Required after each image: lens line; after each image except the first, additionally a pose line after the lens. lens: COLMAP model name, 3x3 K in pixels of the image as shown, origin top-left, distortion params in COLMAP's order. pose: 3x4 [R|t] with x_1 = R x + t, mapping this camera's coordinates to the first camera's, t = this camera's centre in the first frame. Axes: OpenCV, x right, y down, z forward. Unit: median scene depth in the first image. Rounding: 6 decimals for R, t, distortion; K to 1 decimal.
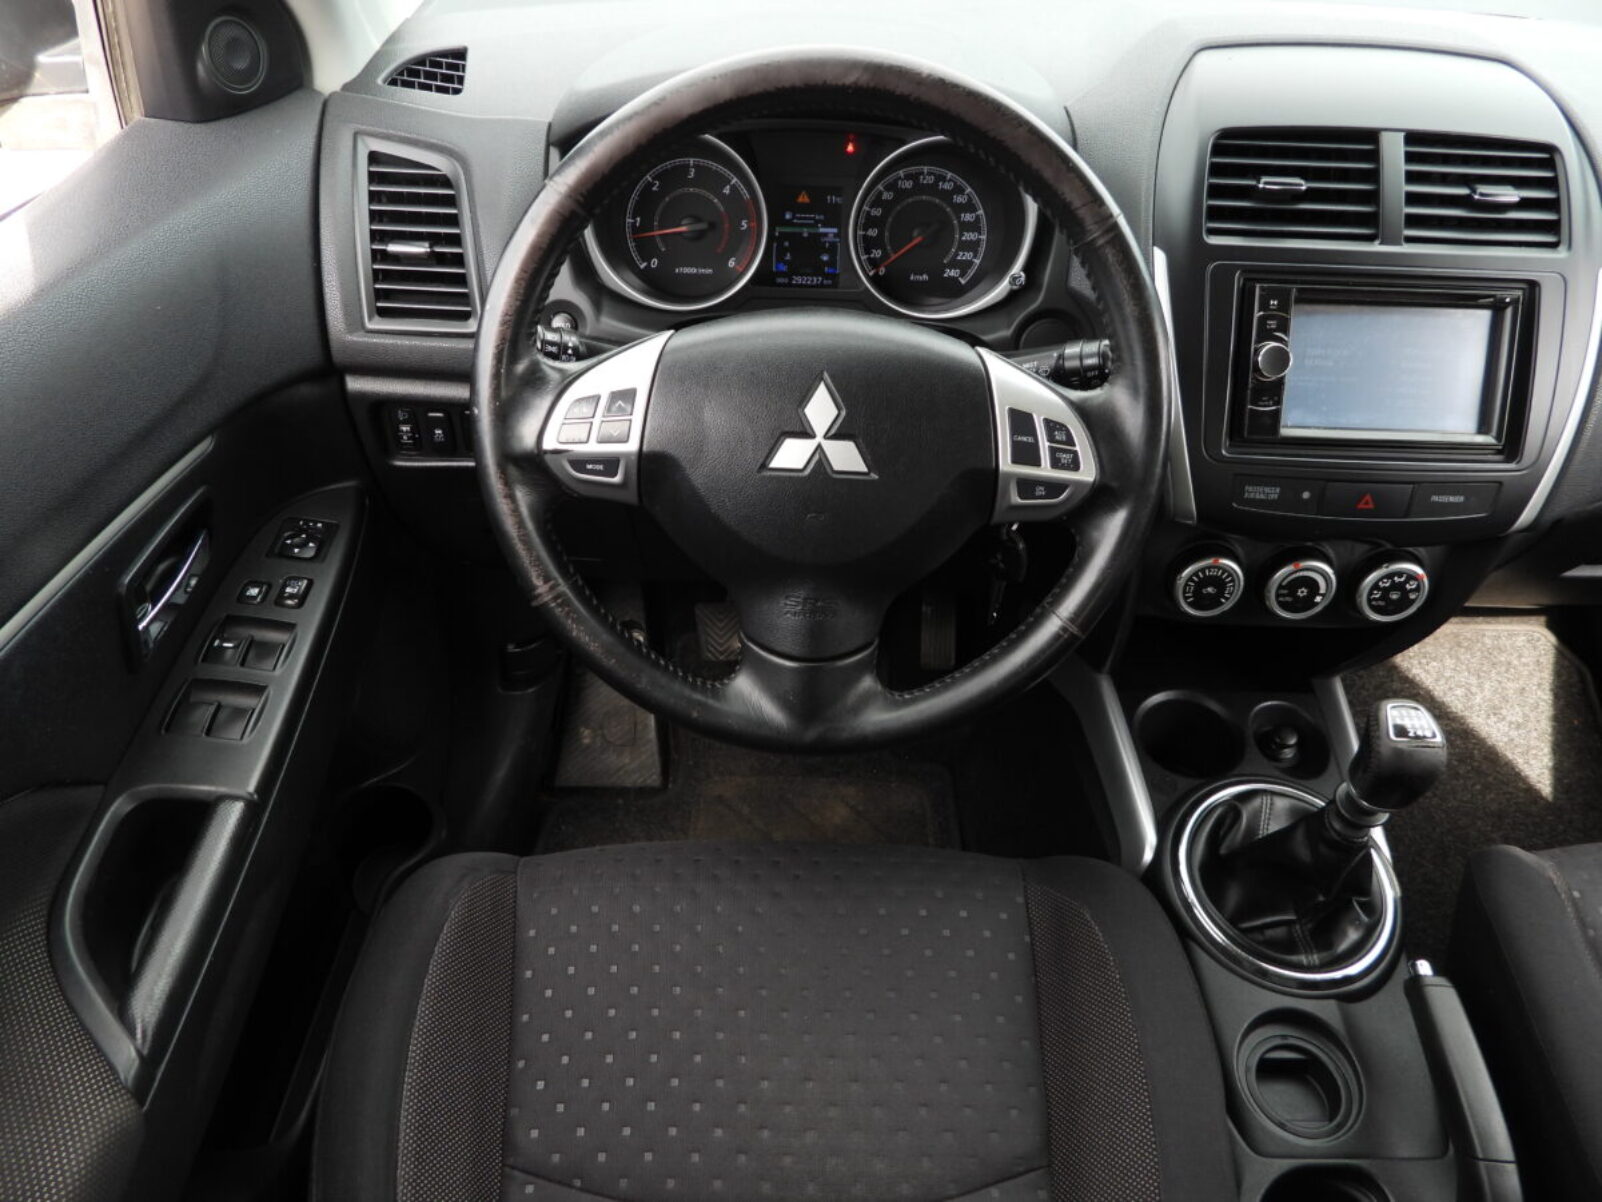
lens RADIAL K [[1135.6, 0, 800.2], [0, 1135.6, 605.7], [0, 0, 1]] dist [-0.015440, 0.001870]
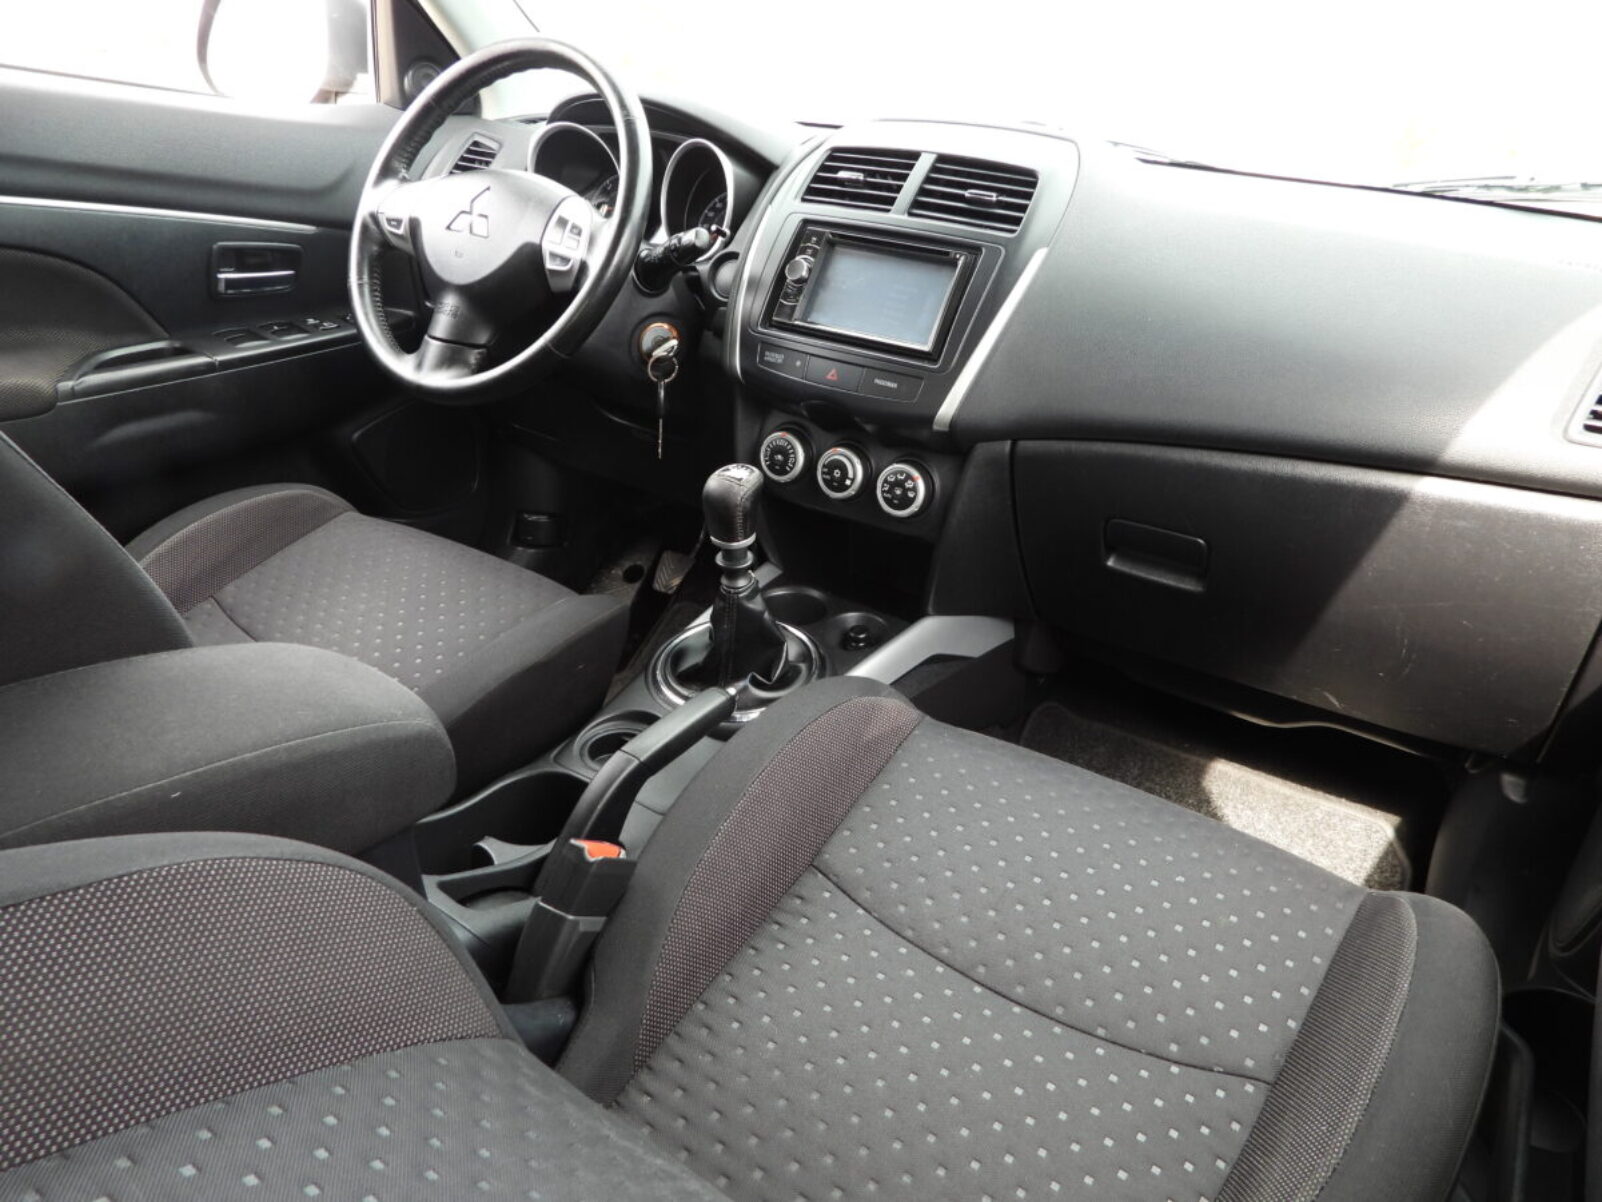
lens RADIAL K [[1135.6, 0, 806.6], [0, 1135.6, 604.1], [0, 0, 1]] dist [-0.015440, 0.001870]
pose [[0.834641, 0.263105, -0.483891, 1.233553], [-0.404396, 0.889183, -0.214050, 0.476320], [0.373950, 0.374338, 0.848547, -0.097482]]
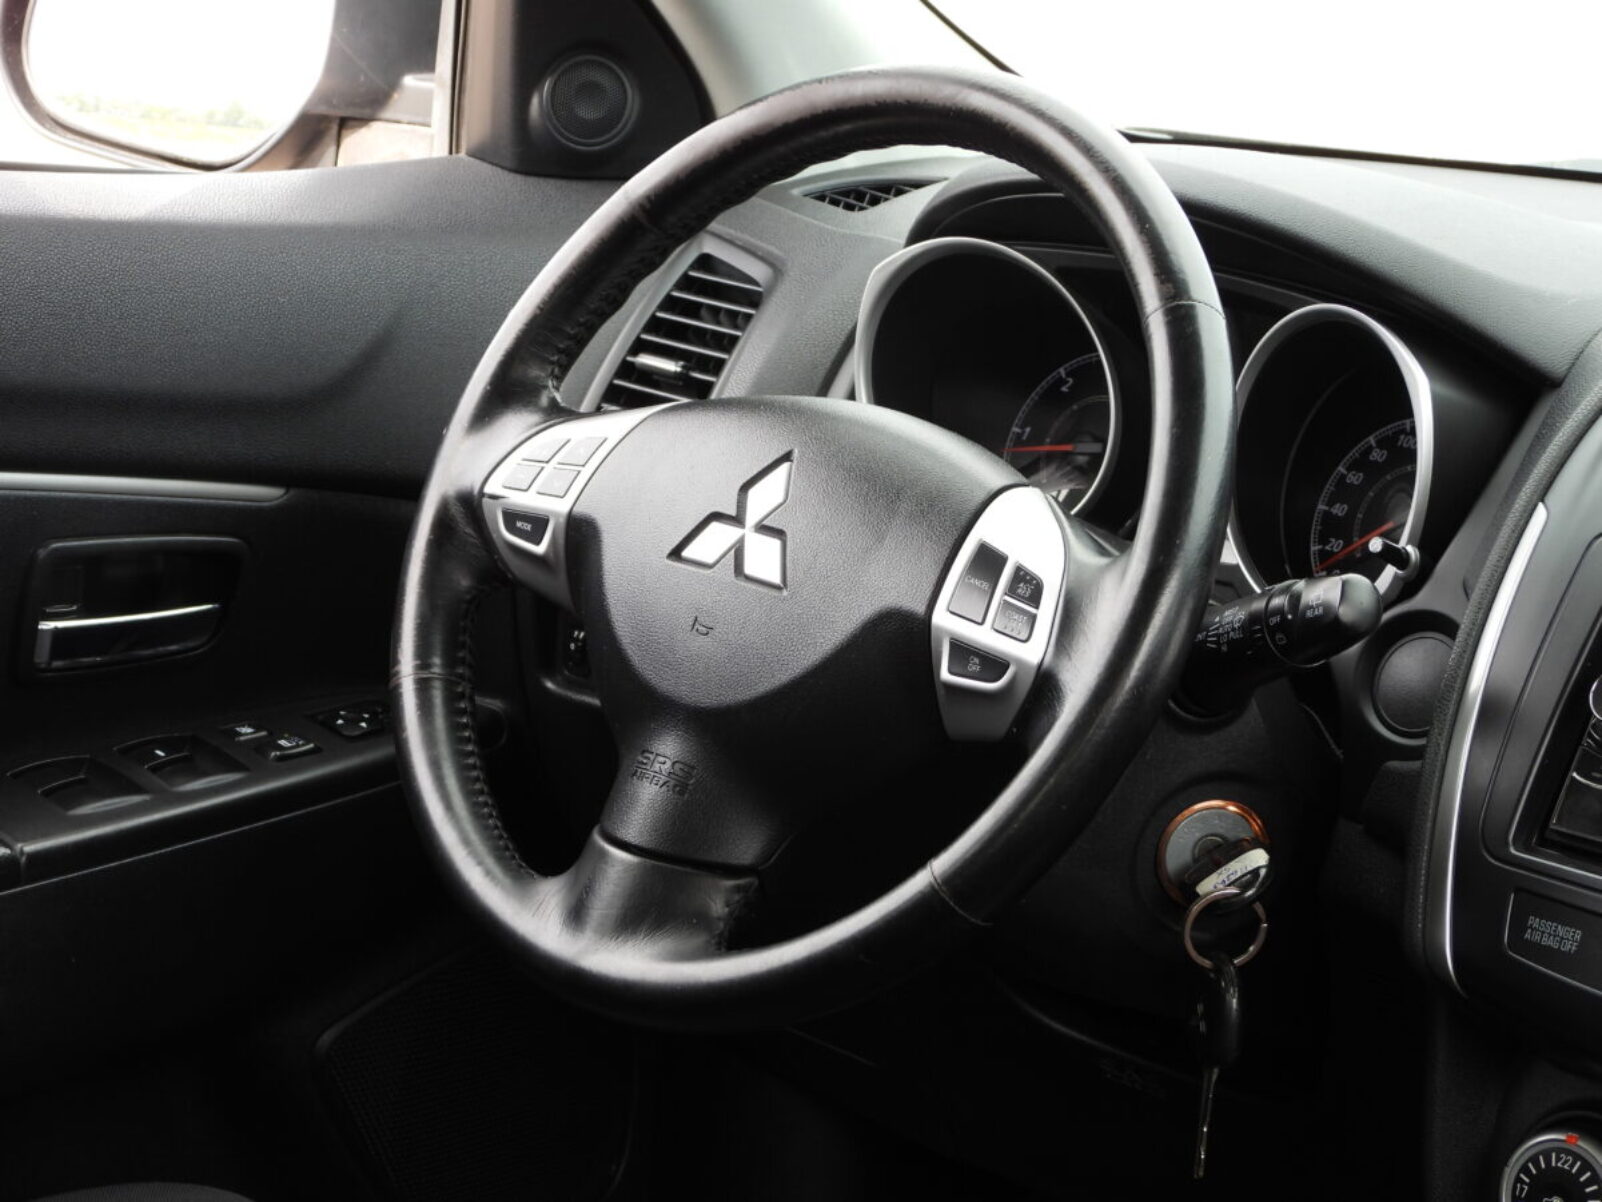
lens RADIAL K [[3756.2, 0, 804.5], [0, 3756.2, 600.7], [0, 0, 1]] dist [-0.065902, 0.000000]
pose [[0.721321, 0.167696, -0.671992, 1.291102], [-0.484457, 0.815556, -0.316497, 0.484986], [0.494972, 0.553847, 0.669519, -0.400734]]
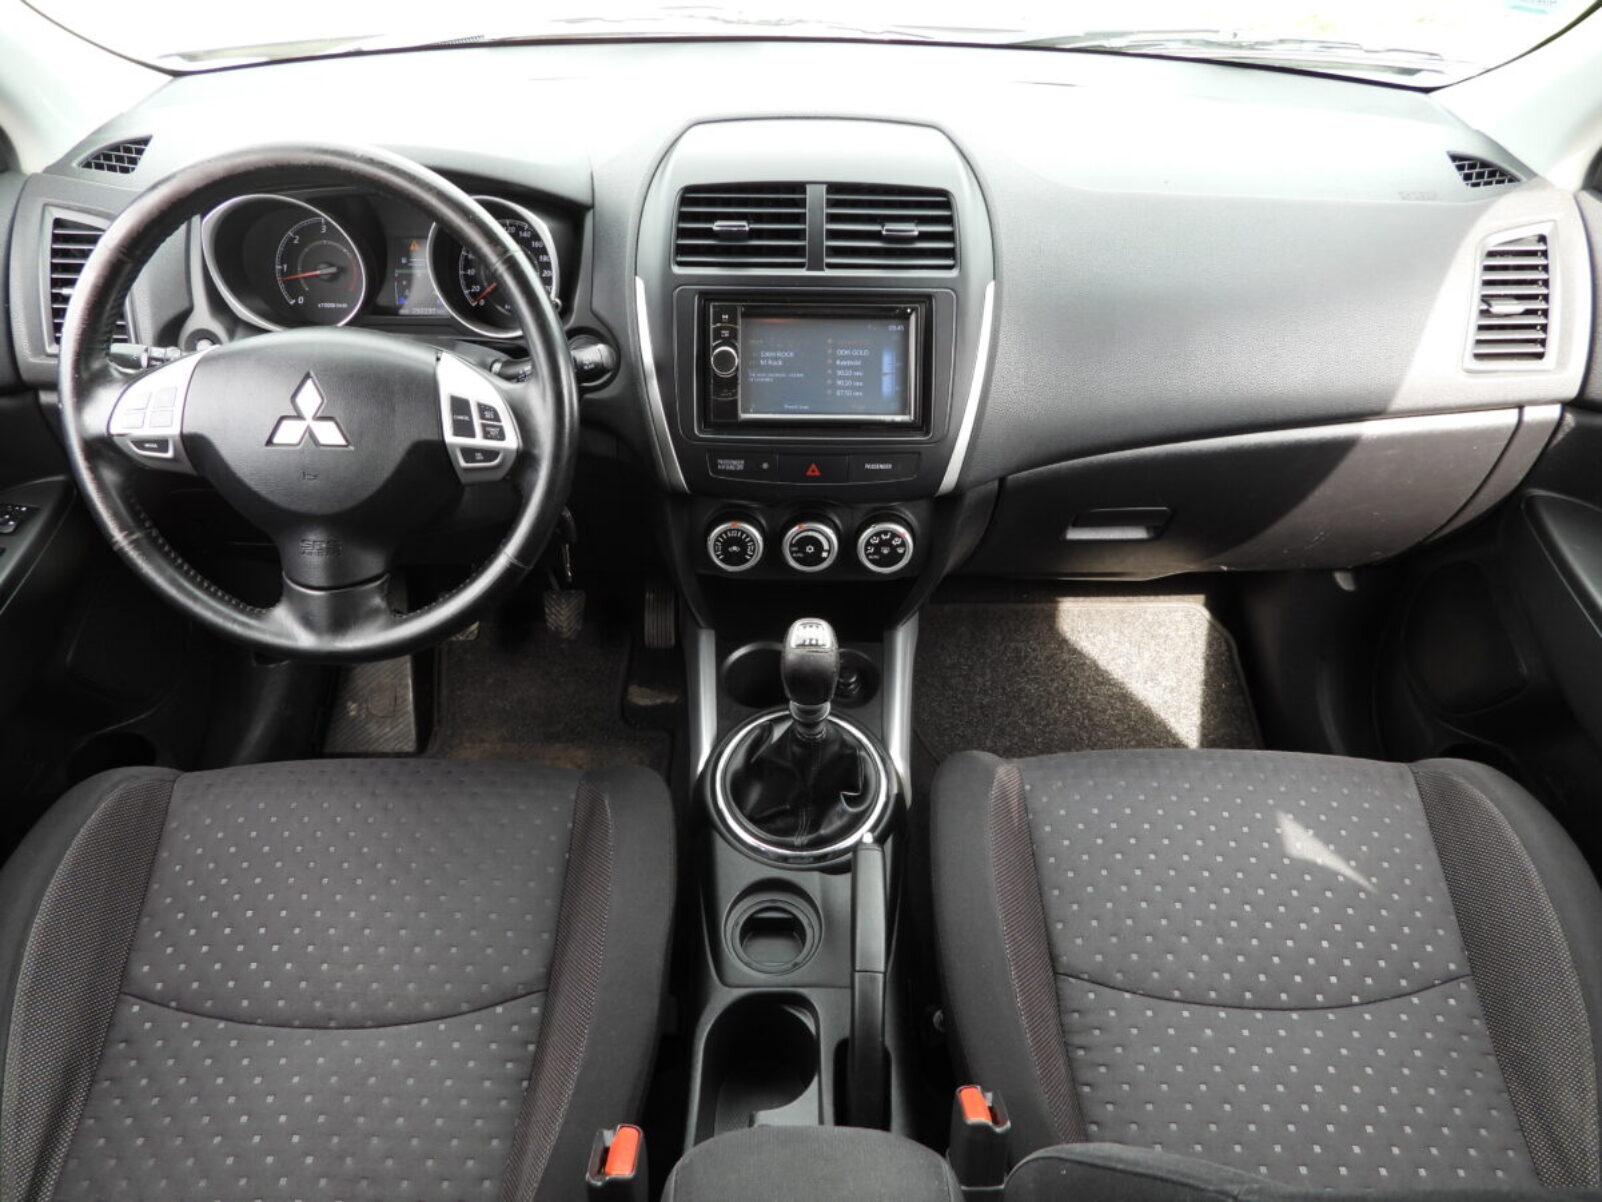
lens RADIAL K [[1135.6, 0, 801.0], [0, 1135.6, 606.5], [0, 0, 1]] dist [-0.015440, 0.001870]
pose [[0.999795, -0.017233, -0.010613, 0.500307], [0.016793, 0.999050, -0.040218, 0.113259], [0.011296, 0.040032, 0.999135, -0.273173]]
